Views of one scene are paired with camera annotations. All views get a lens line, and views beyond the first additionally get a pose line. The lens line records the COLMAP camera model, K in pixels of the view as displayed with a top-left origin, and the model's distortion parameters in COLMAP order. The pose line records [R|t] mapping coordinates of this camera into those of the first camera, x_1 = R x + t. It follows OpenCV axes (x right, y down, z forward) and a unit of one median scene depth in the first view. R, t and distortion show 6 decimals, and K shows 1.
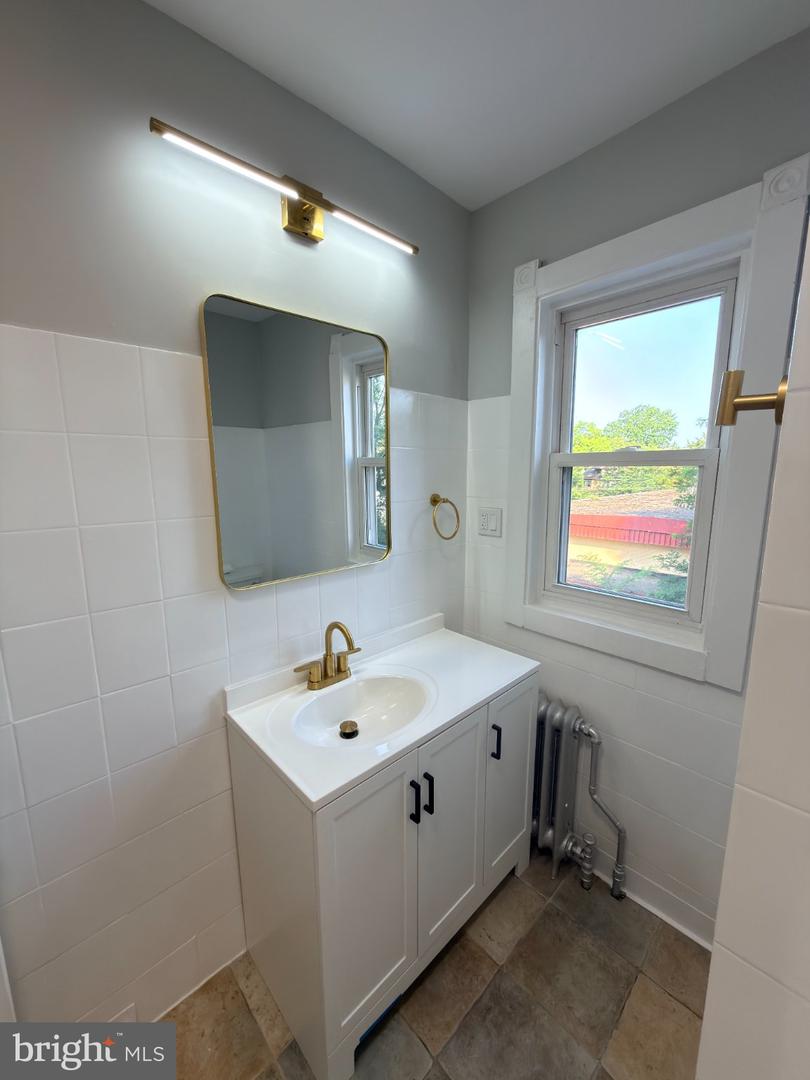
lens RADIAL K [[430.2, 0, 405.7], [0, 430.2, 536.4], [0, 0, 1]] dist [-0.000618, -0.000313]
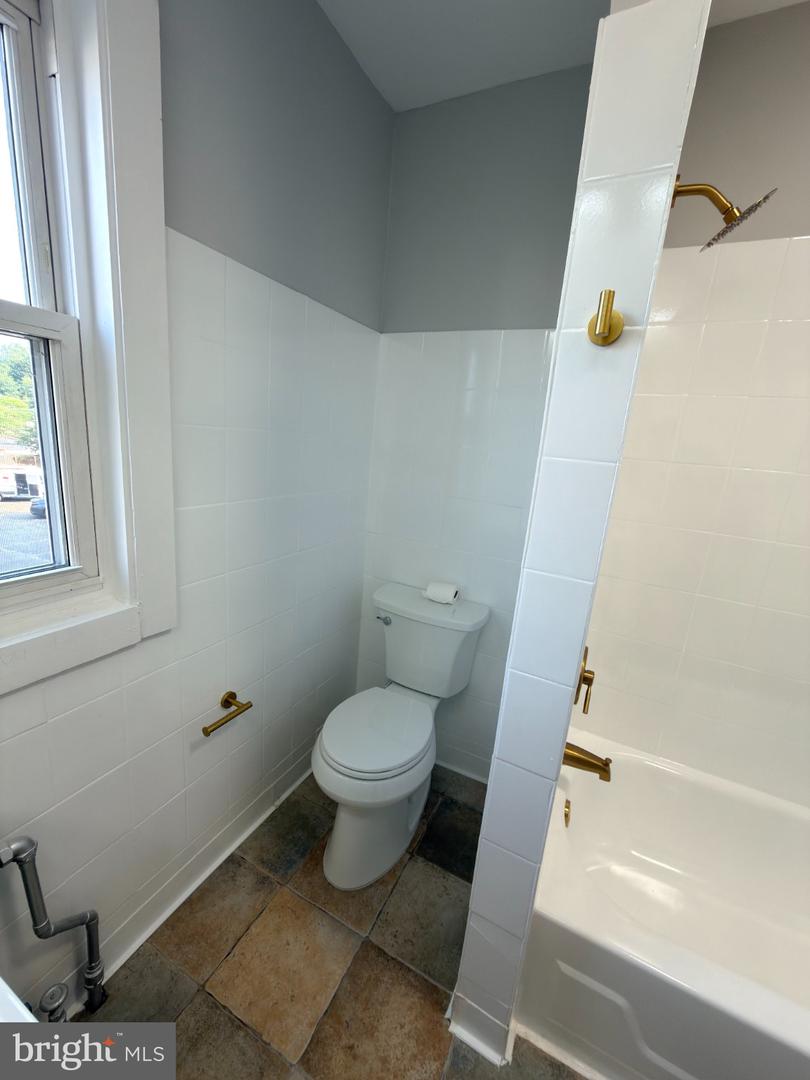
lens RADIAL K [[430.2, 0, 402.4], [0, 430.2, 540.7], [0, 0, 1]] dist [-0.000618, -0.000313]
pose [[-0.336126, -0.242025, 0.910189, -0.134890], [0.080243, 0.955544, 0.283718, -0.018359], [-0.938392, 0.168401, -0.301763, 0.758721]]
